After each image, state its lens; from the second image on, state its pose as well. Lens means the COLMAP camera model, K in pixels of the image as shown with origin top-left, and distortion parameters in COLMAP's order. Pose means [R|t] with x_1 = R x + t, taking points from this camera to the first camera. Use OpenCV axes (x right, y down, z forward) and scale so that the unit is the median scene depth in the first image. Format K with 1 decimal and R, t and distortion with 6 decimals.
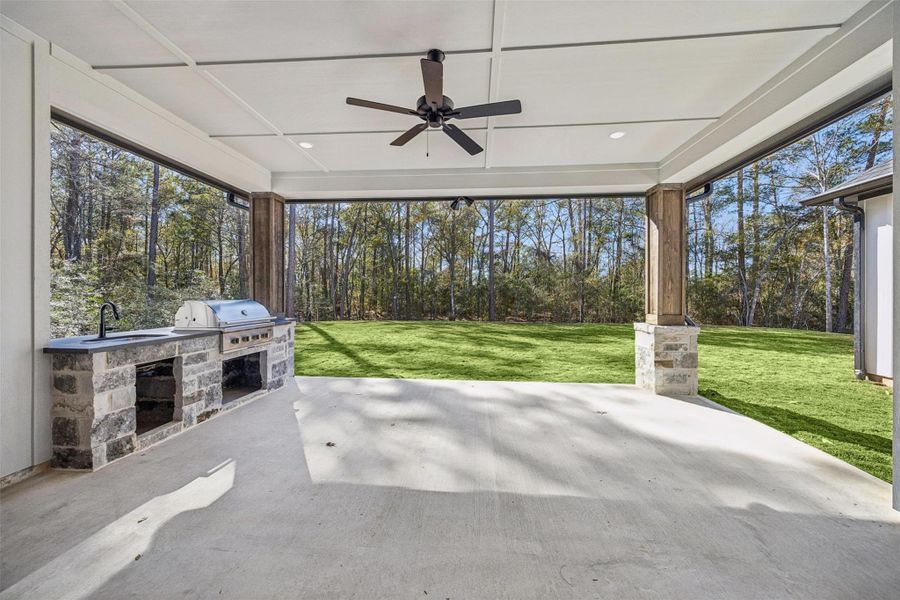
lens RADIAL K [[337.1, 0, 450.0], [0, 337.1, 300.0], [0, 0, 1]] dist [-0.000217, -0.000007]
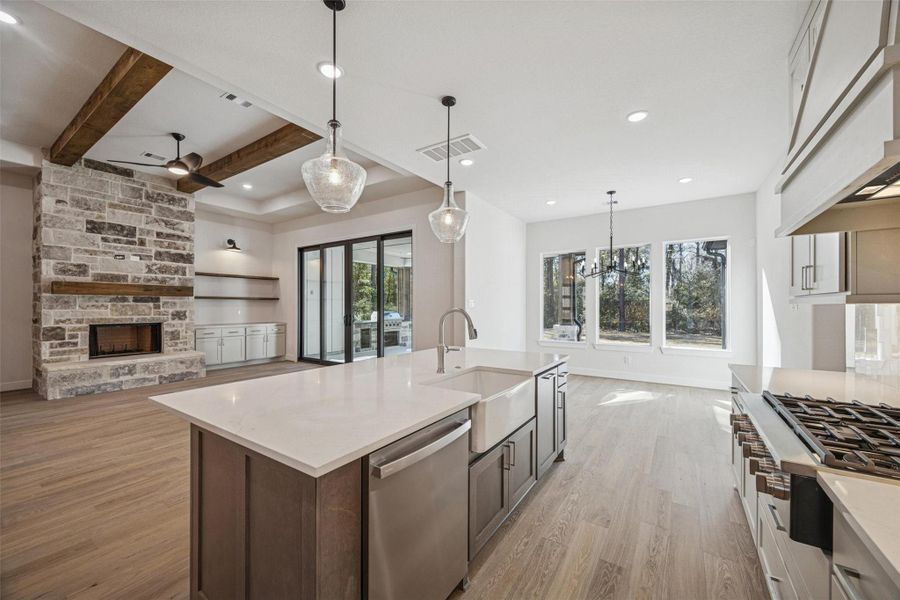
lens RADIAL K [[351.4, 0, 450.0], [0, 351.4, 300.0], [0, 0, 1]] dist [0.001904, 0.000271]
pose [[0.871772, -0.008473, -0.489839, 1.202330], [-0.001021, 0.999817, -0.019110, -0.039111], [0.489911, 0.017160, 0.871603, -1.254863]]
